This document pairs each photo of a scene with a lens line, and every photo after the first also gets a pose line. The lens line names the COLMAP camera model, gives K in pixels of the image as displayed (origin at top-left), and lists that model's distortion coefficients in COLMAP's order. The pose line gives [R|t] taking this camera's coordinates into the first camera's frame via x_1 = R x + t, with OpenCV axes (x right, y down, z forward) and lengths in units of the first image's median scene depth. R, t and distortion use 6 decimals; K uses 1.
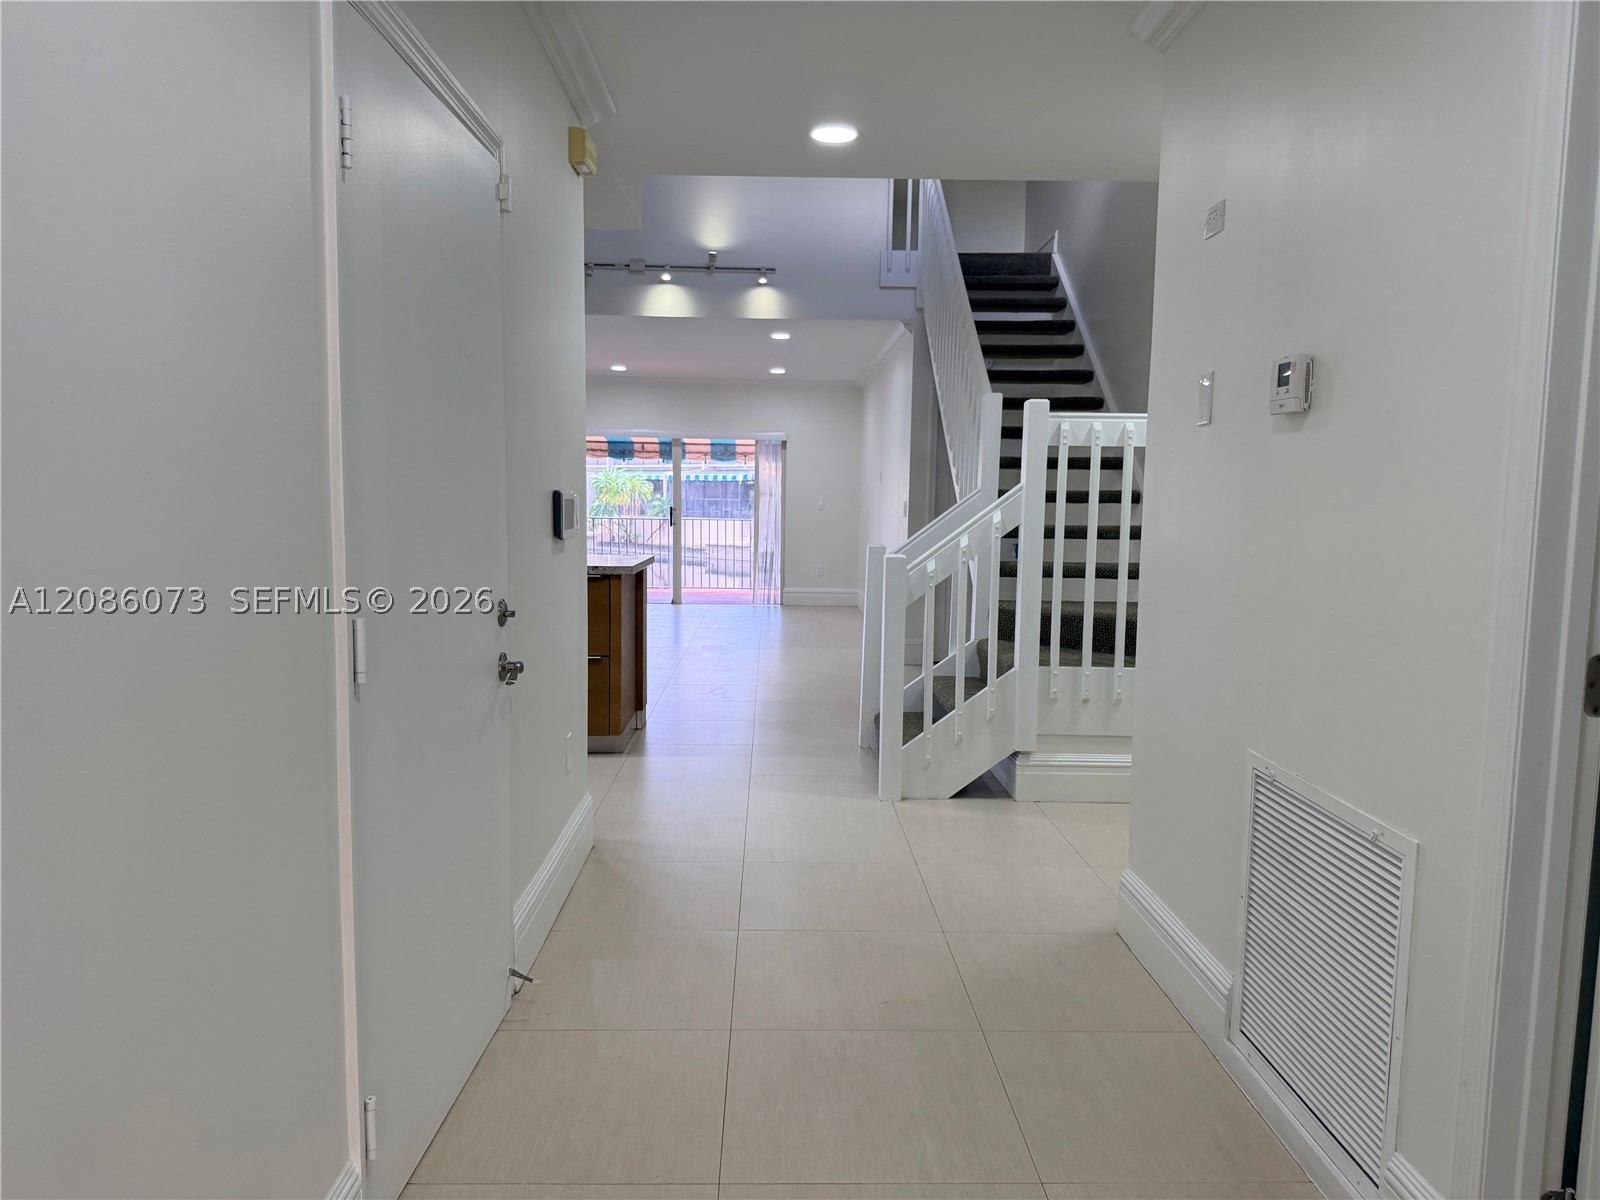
lens RADIAL K [[1129.5, 0, 804.7], [0, 1129.5, 605.3], [0, 0, 1]] dist [0.071437, -0.083693]
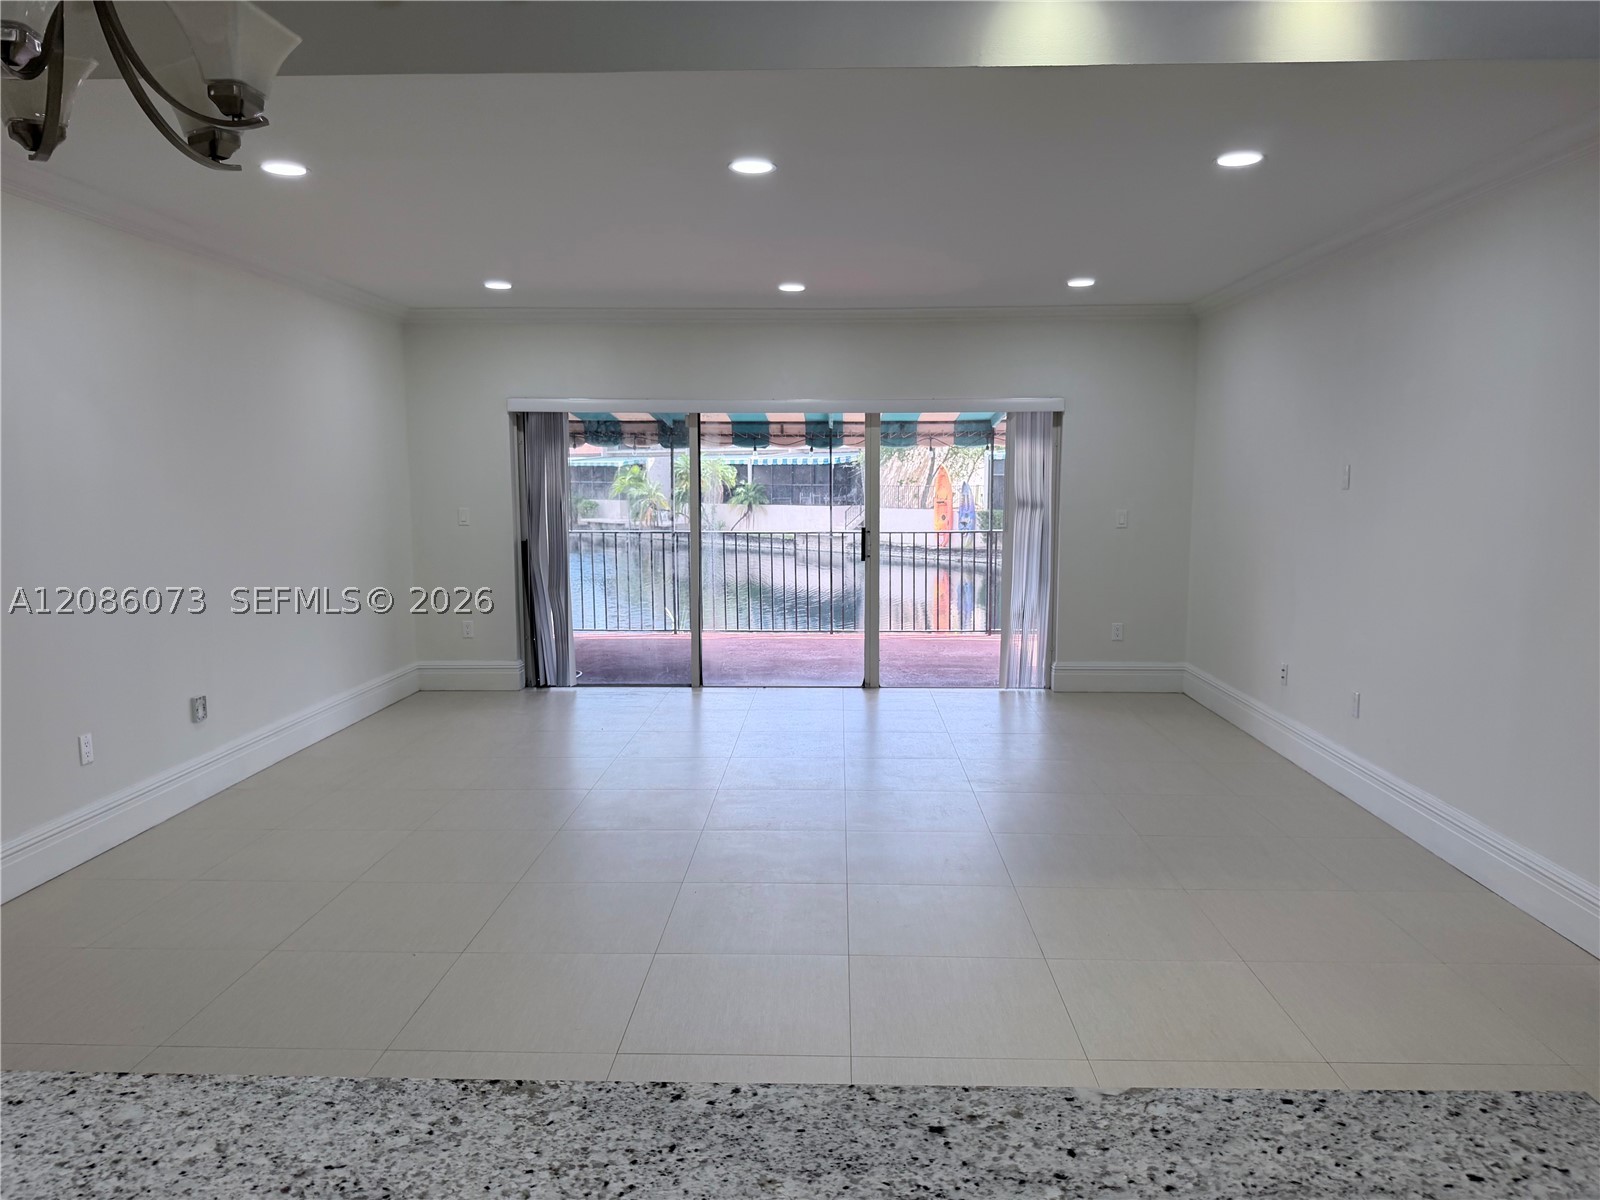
lens RADIAL K [[1129.5, 0, 793.8], [0, 1129.5, 592.0], [0, 0, 1]] dist [0.071437, -0.083693]
pose [[0.997420, -0.010394, -0.071030, -0.088043], [0.010830, 0.999925, 0.005757, -0.044495], [0.070965, -0.006511, 0.997458, 0.313452]]
